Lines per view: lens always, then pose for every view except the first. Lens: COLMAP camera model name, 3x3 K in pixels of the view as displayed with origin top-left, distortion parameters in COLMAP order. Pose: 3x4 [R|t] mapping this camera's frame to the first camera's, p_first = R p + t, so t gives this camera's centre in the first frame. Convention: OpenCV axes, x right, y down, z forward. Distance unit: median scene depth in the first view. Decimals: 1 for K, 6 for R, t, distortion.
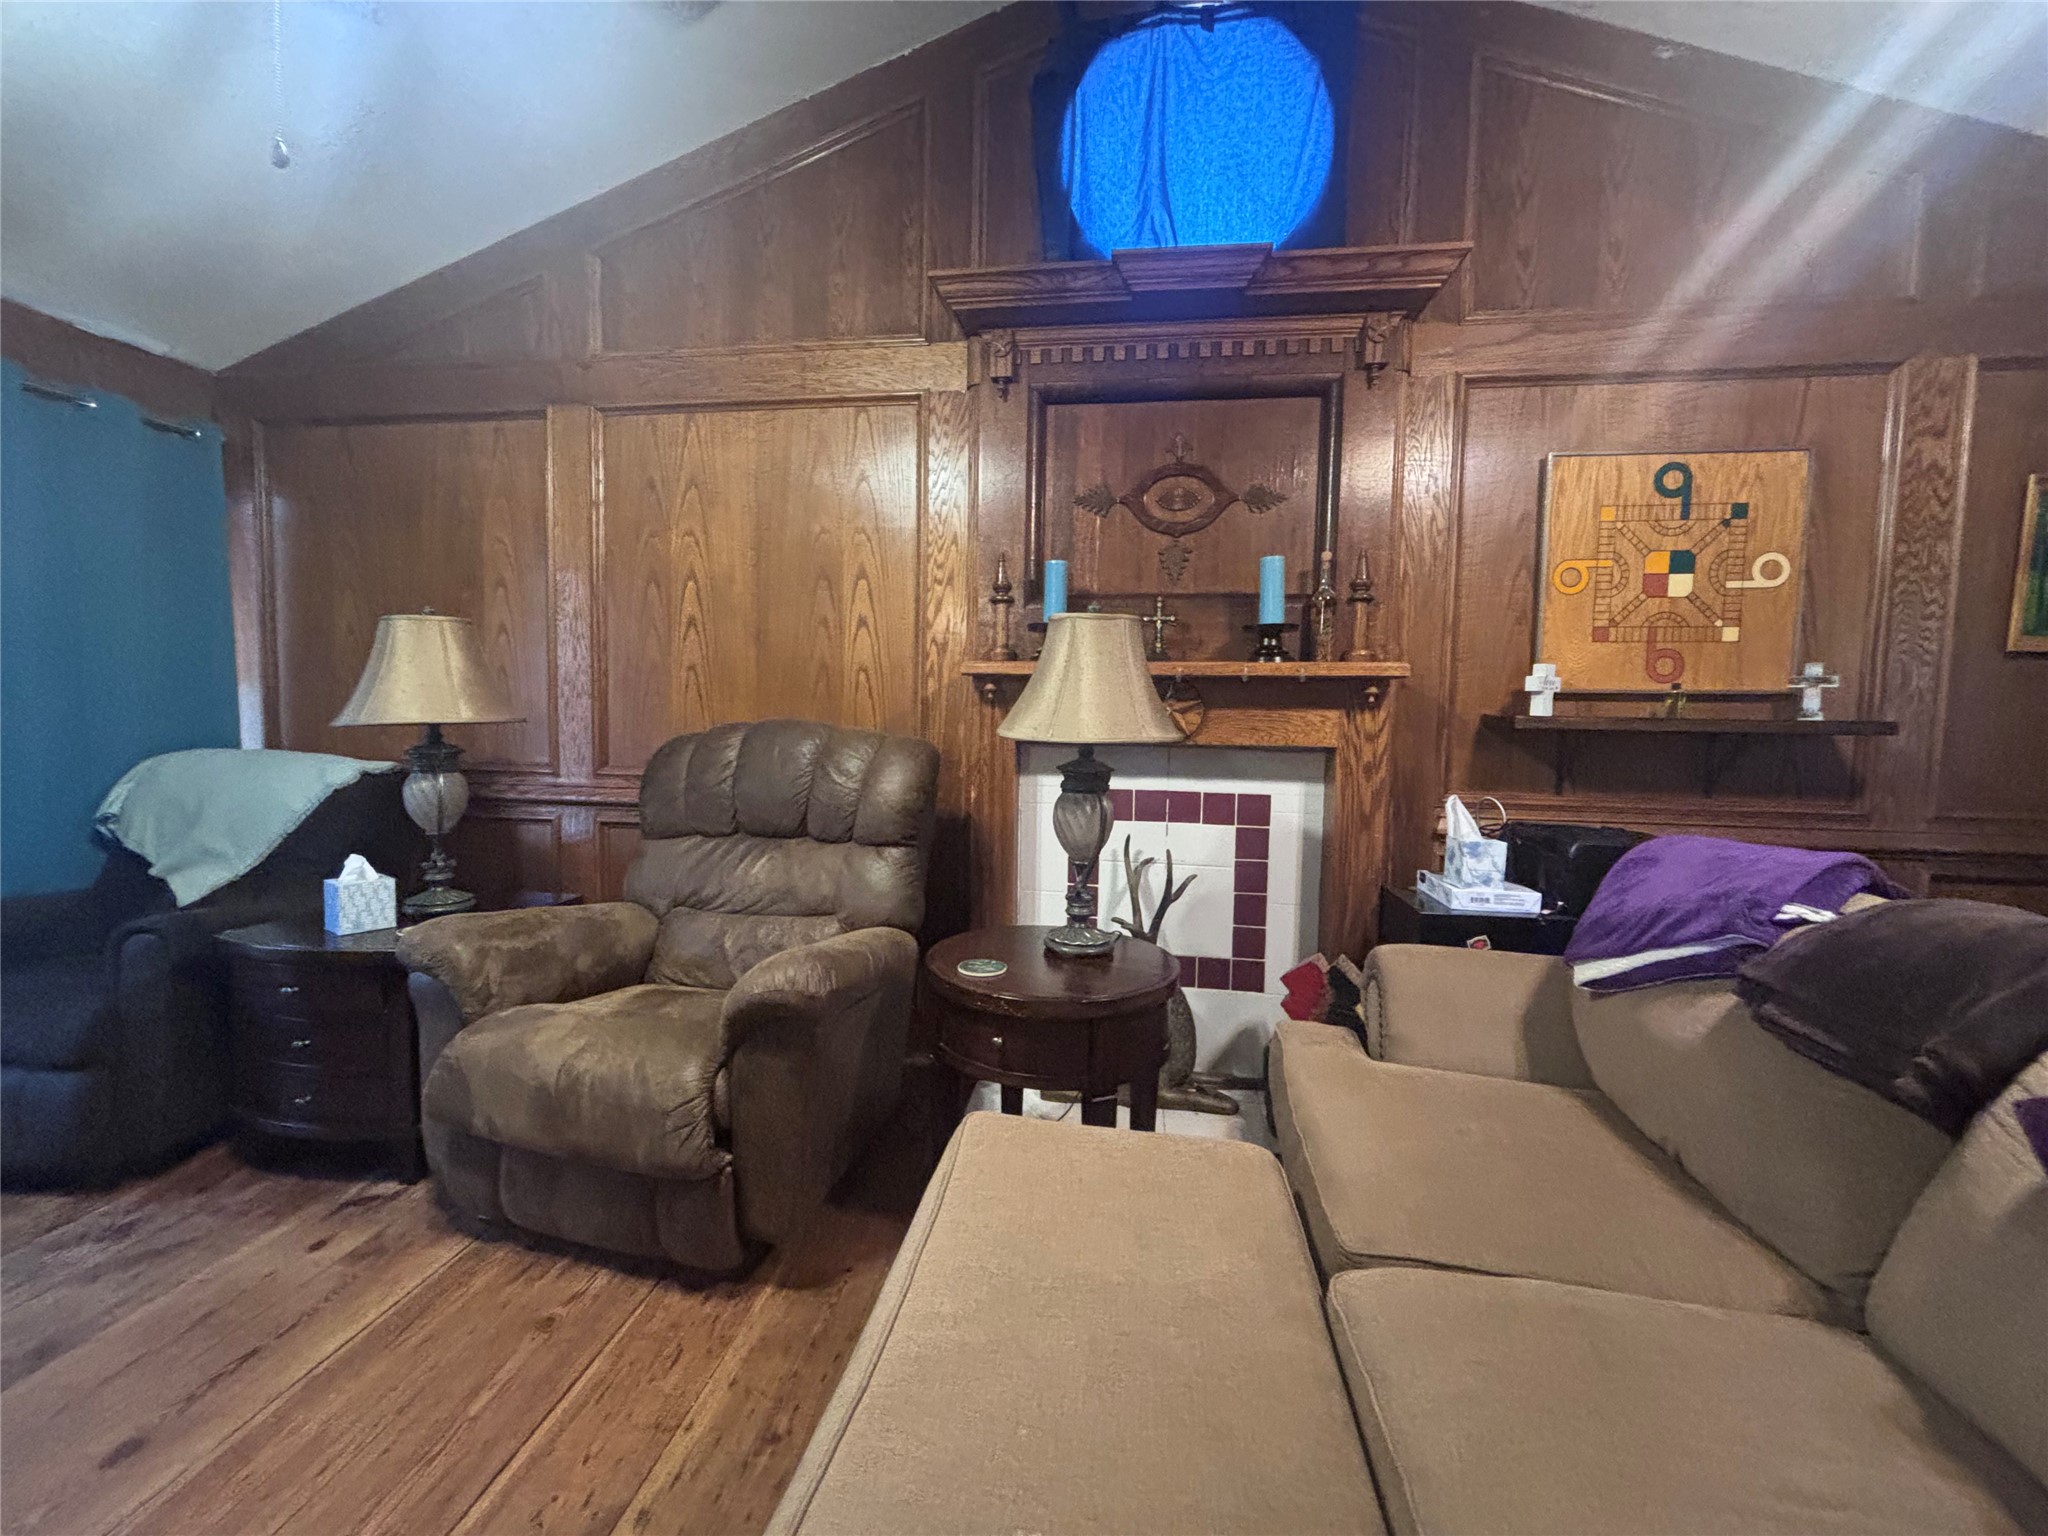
lens RADIAL K [[828.1, 0, 1030.6], [0, 828.1, 771.1], [0, 0, 1]] dist [0.001503, -0.001043]
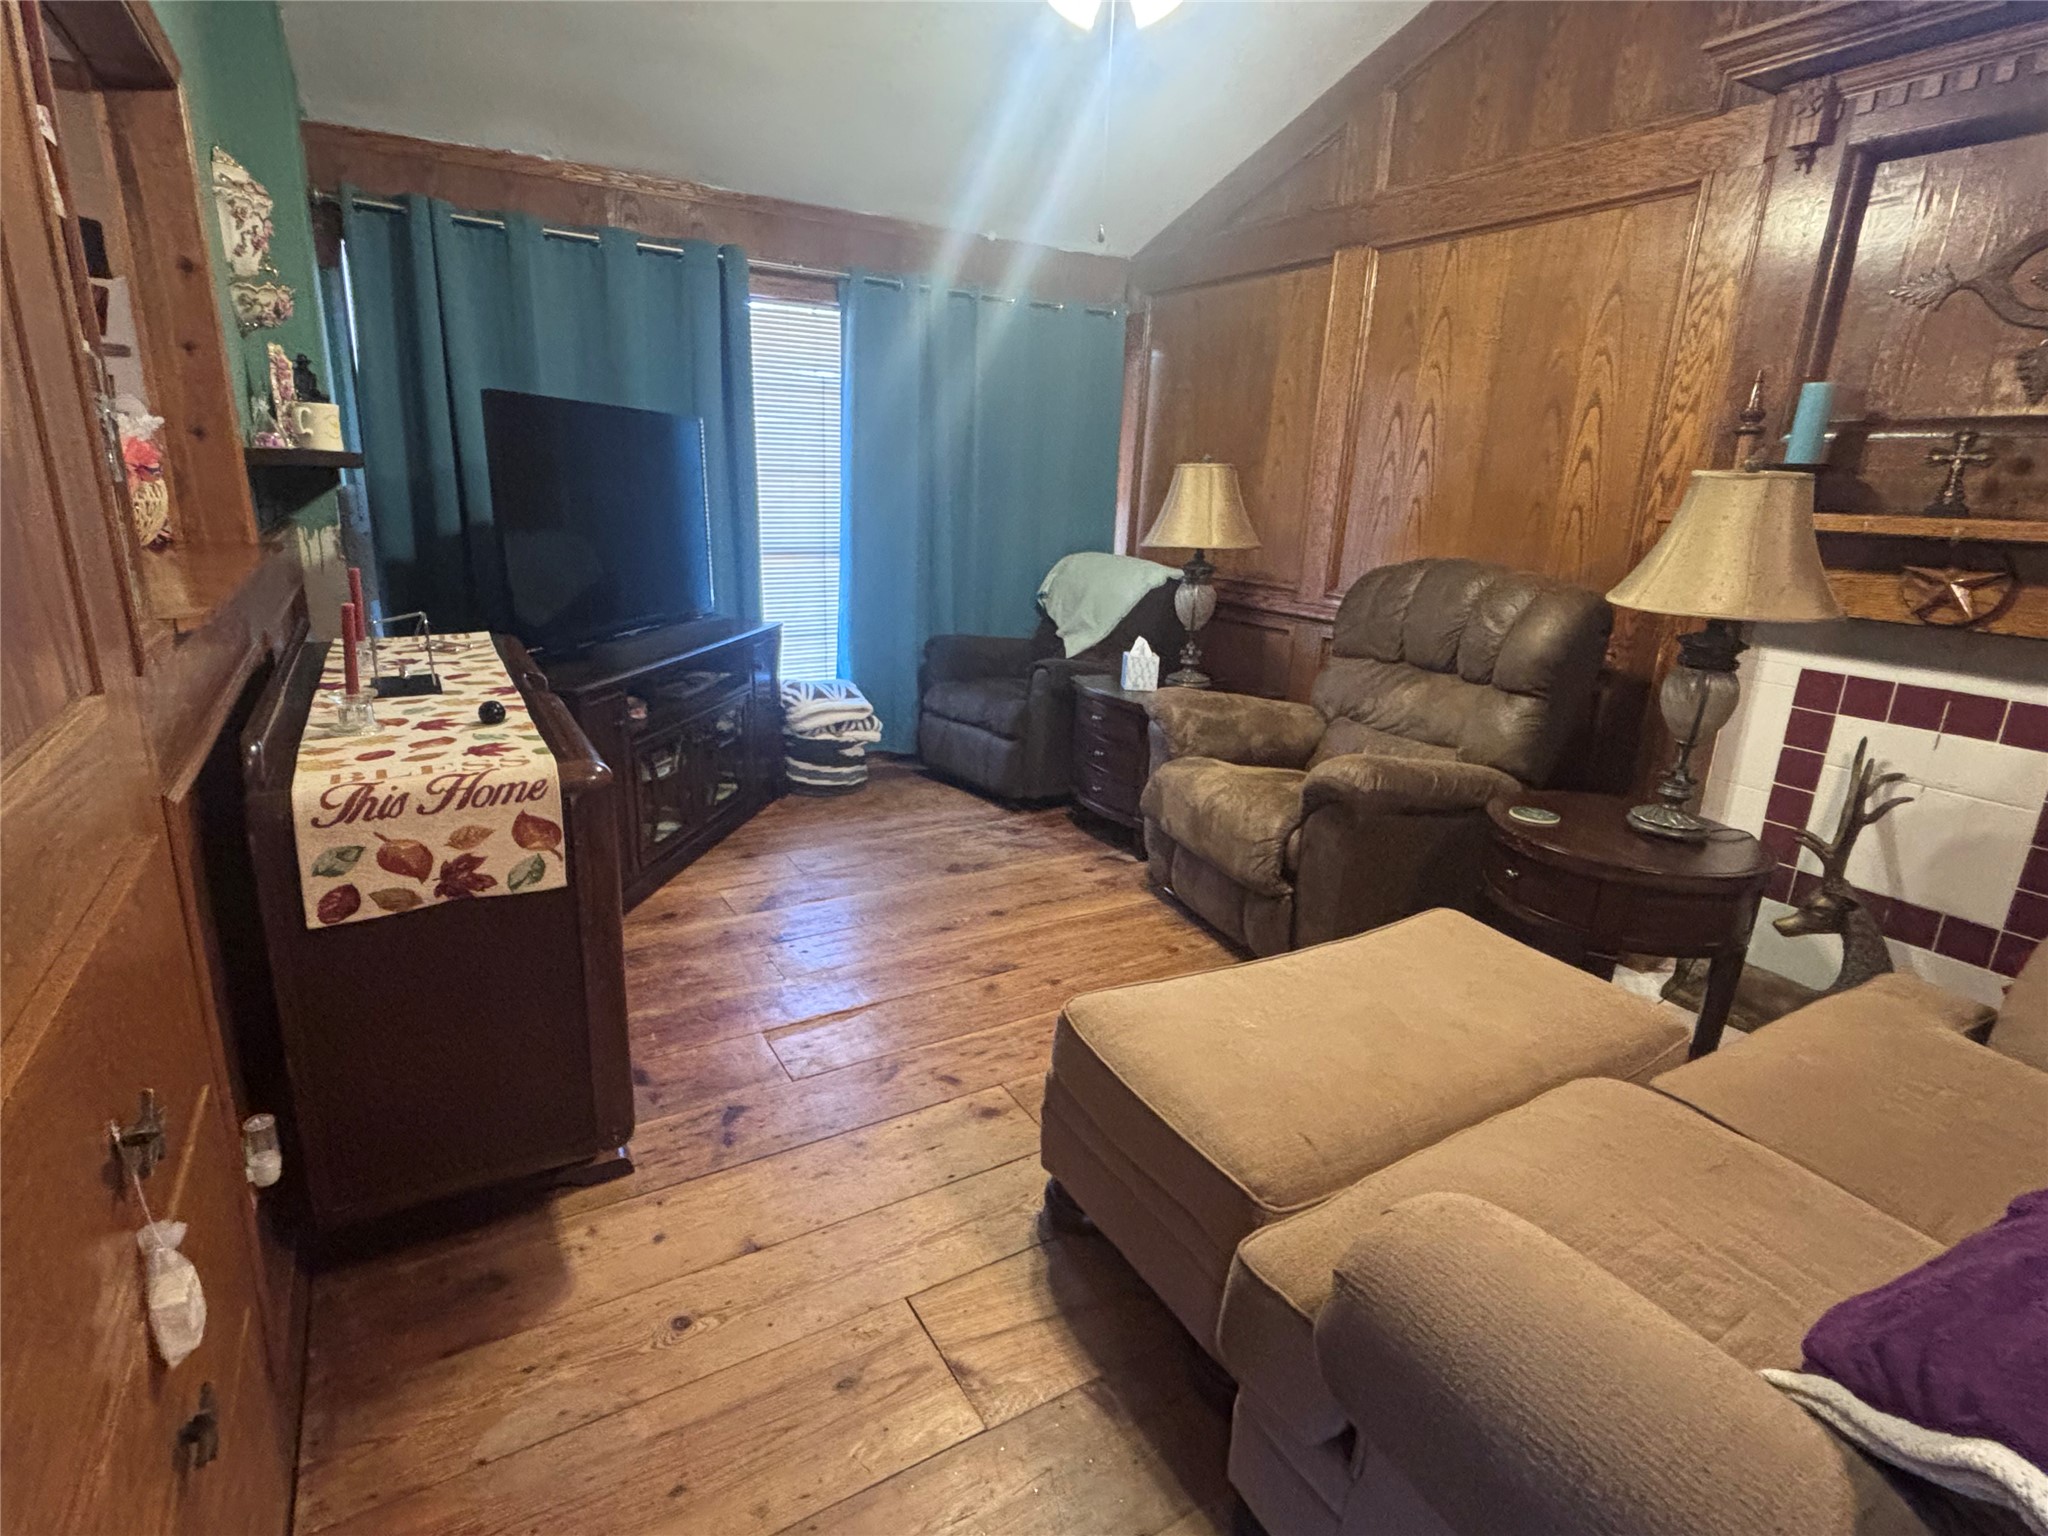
lens RADIAL K [[1014.3, 0, 1021.6], [0, 1014.3, 765.6], [0, 0, 1]] dist [-0.019357, -0.001119]
pose [[0.620705, 0.218519, -0.752977, 0.396988], [-0.082748, 0.973270, 0.214238, -0.038943], [0.779665, -0.070671, 0.622196, -0.257689]]
